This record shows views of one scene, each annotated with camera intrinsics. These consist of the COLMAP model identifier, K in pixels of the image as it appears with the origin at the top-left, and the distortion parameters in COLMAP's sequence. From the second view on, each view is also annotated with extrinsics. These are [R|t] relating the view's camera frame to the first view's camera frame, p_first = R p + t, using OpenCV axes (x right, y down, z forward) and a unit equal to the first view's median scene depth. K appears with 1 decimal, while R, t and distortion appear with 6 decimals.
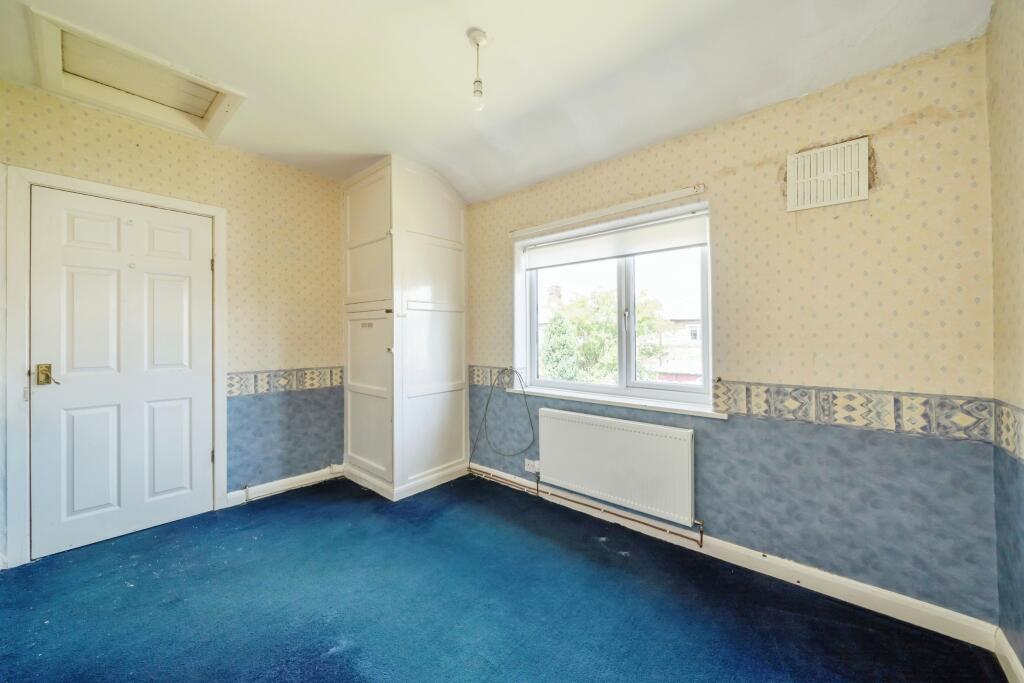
lens RADIAL K [[383.2, 0, 509.1], [0, 383.2, 331.9], [0, 0, 1]] dist [-0.000422, -0.000044]
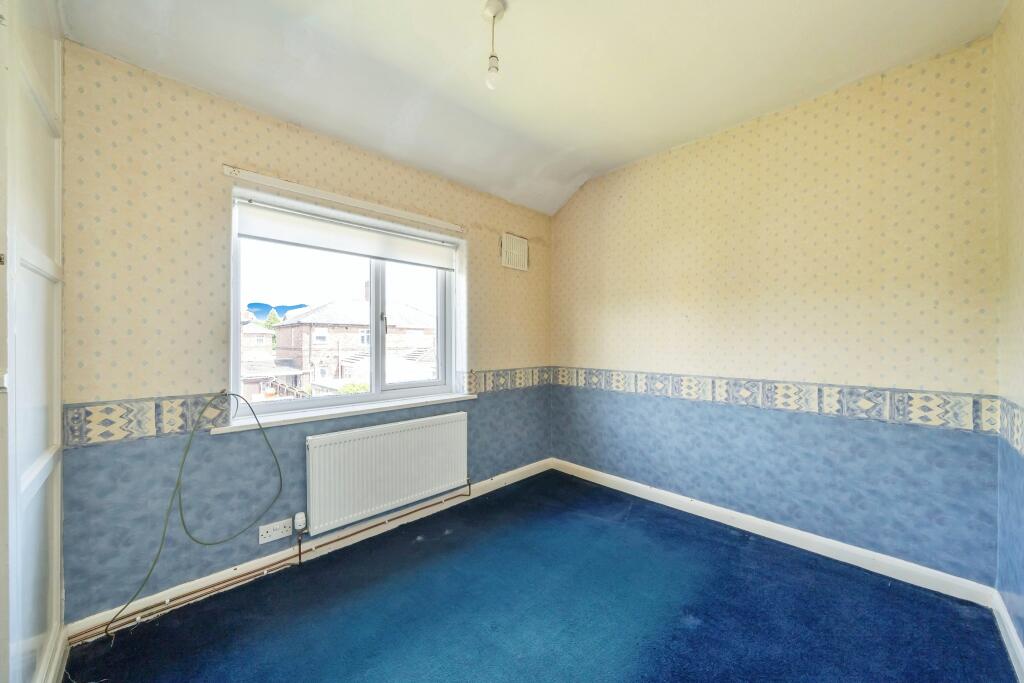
lens RADIAL K [[380.7, 0, 512.0], [0, 380.7, 341.5], [0, 0, 1]] dist [-0.000797, -0.000181]
pose [[0.063625, 0.004439, 0.997964, -0.683043], [-0.008402, 0.999957, -0.003912, 0.016694], [-0.997939, -0.008136, 0.063659, 0.627807]]
